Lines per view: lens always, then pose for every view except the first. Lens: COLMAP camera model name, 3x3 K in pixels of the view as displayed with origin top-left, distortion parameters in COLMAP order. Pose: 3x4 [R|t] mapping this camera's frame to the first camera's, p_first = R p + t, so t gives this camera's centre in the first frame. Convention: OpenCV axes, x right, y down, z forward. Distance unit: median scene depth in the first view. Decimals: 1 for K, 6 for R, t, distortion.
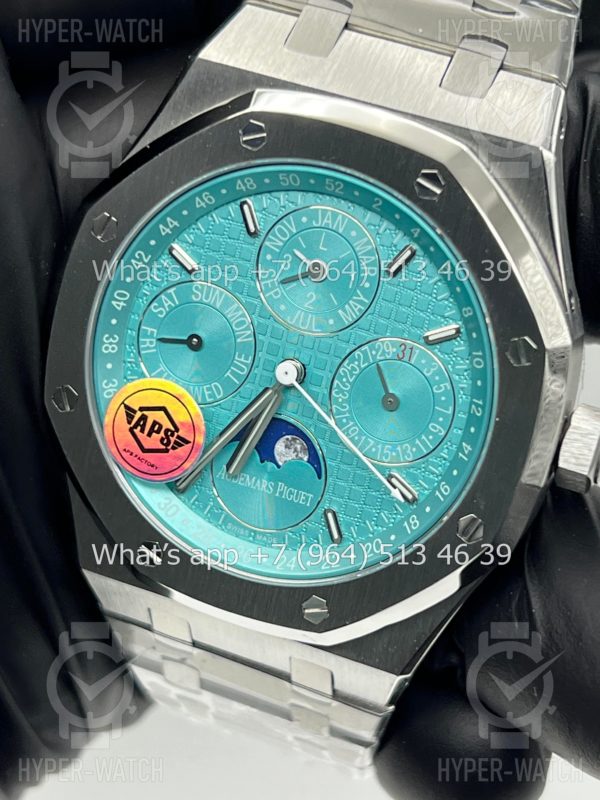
lens RADIAL K [[1870.3, 0, 306.2], [0, 1870.3, 405.0], [0, 0, 1]] dist [0.209546, 0.000000]
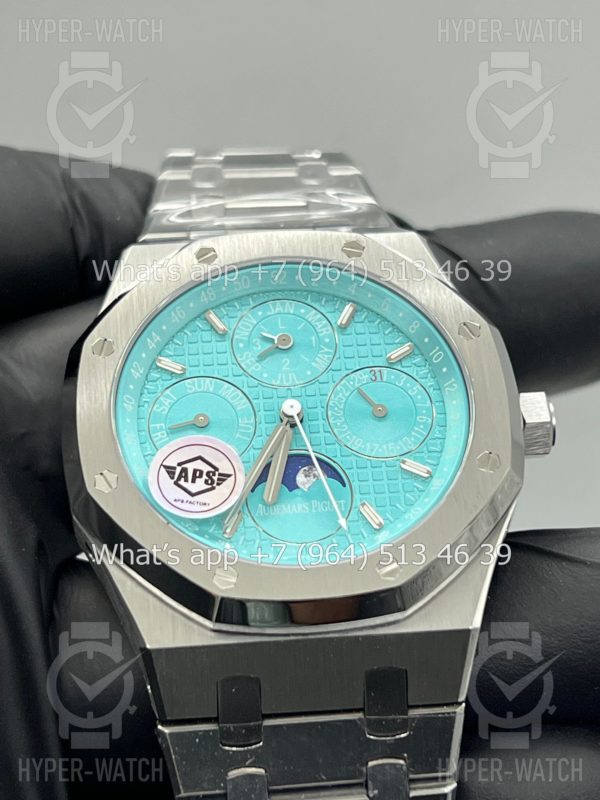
lens RADIAL K [[1870.3, 0, 296.7], [0, 1870.3, 393.5], [0, 0, 1]] dist [0.209546, 0.000000]
pose [[0.898725, -0.109248, 0.424686, -0.502829], [0.364840, 0.723576, -0.585943, 0.663006], [-0.243279, 0.681544, 0.690154, 0.176477]]
